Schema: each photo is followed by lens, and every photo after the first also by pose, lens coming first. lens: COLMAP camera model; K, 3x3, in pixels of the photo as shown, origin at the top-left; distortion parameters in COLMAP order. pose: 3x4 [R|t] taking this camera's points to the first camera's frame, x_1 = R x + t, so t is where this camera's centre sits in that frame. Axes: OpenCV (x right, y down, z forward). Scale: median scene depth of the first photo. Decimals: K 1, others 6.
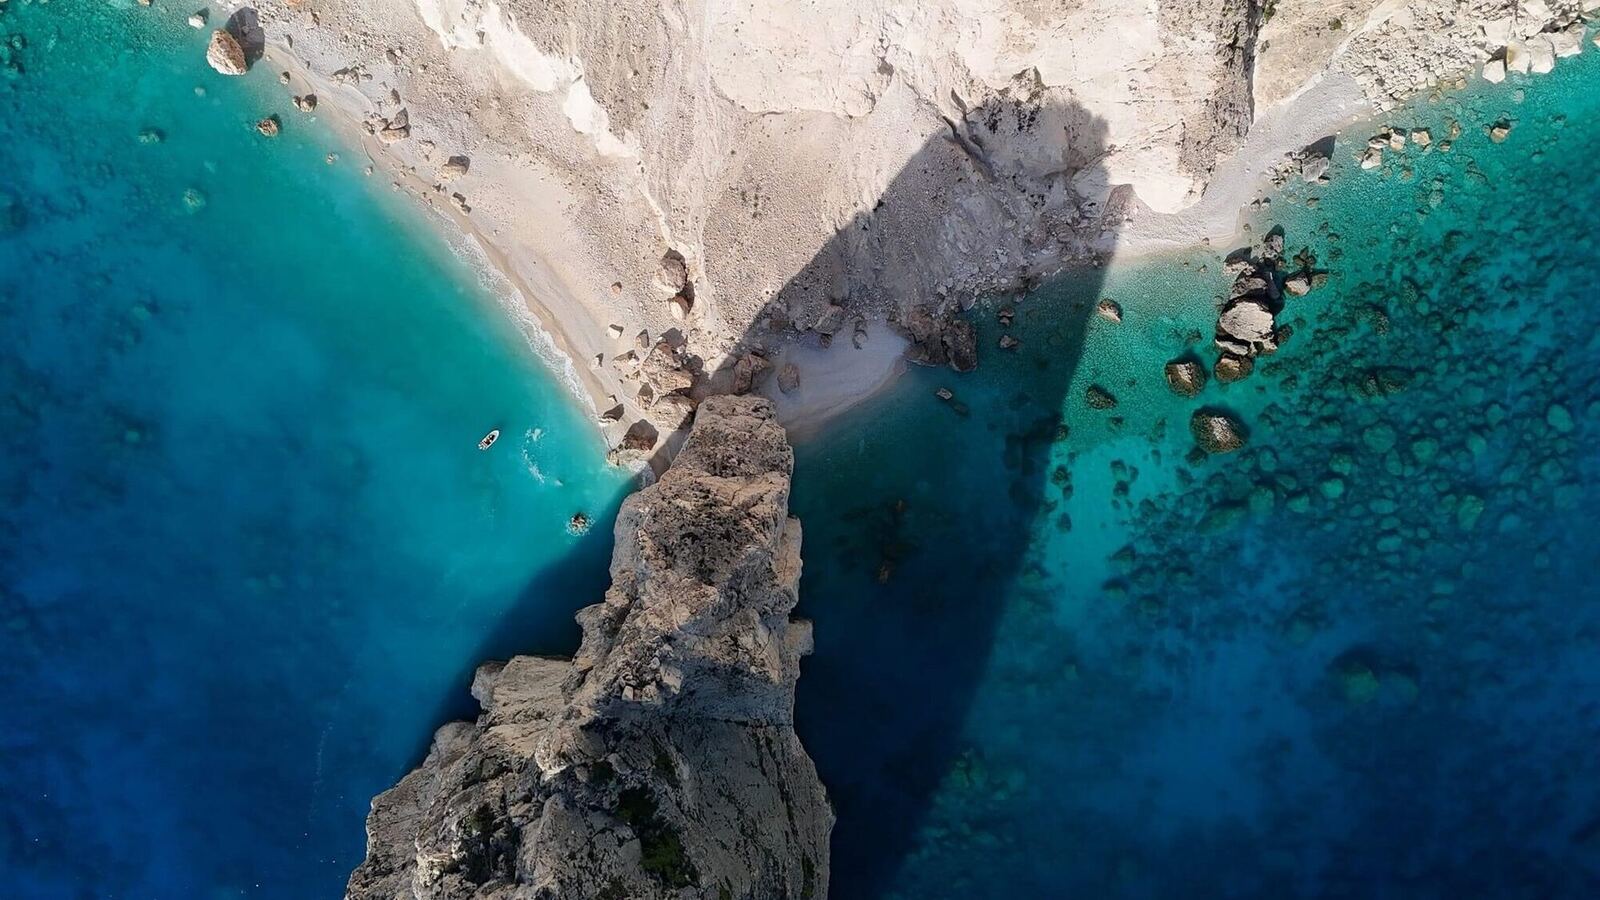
lens RADIAL K [[1128.7, 0, 800.8], [0, 1128.7, 487.5], [0, 0, 1]] dist [0.049543, -0.001311]
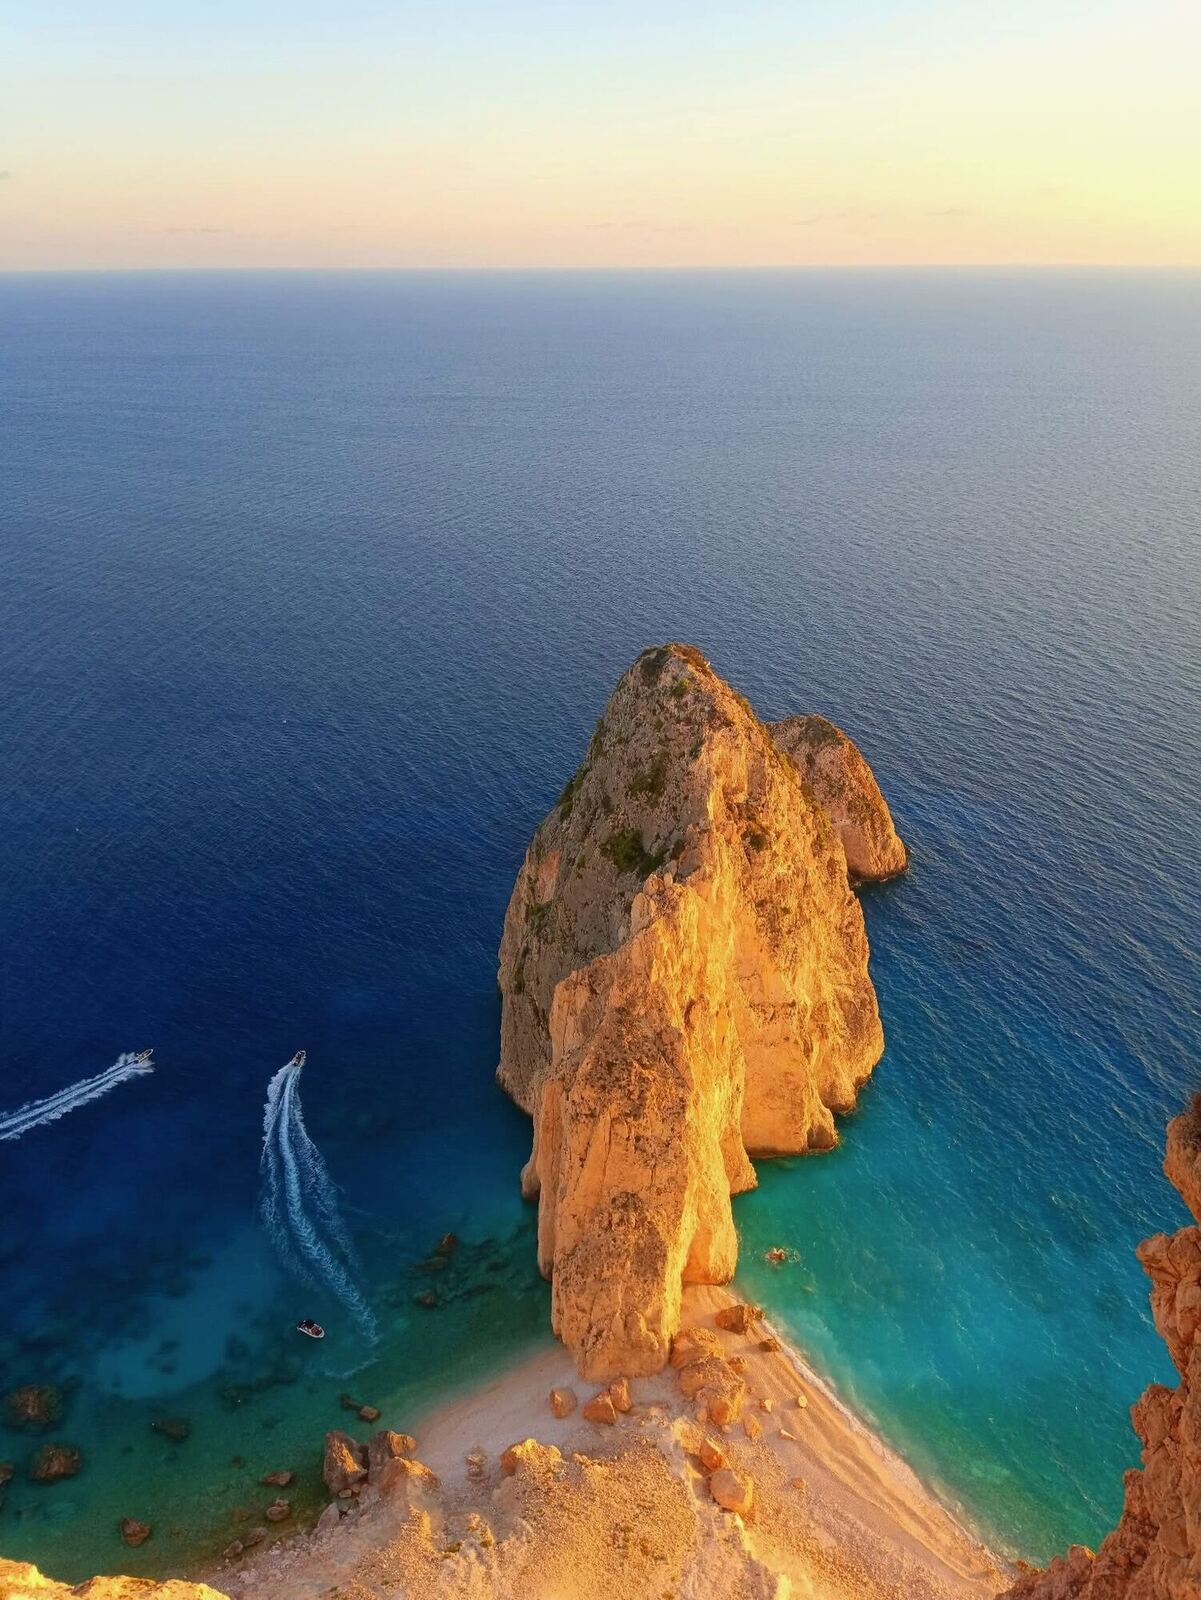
lens RADIAL K [[1140.4, 0, 596.6], [0, 1140.4, 793.2], [0, 0, 1]] dist [0.071652, -0.102562]
pose [[-0.995363, 0.022892, -0.093428, 0.034510], [-0.094209, -0.428154, 0.898782, -0.667360], [-0.019426, 0.903416, 0.428325, 0.251169]]
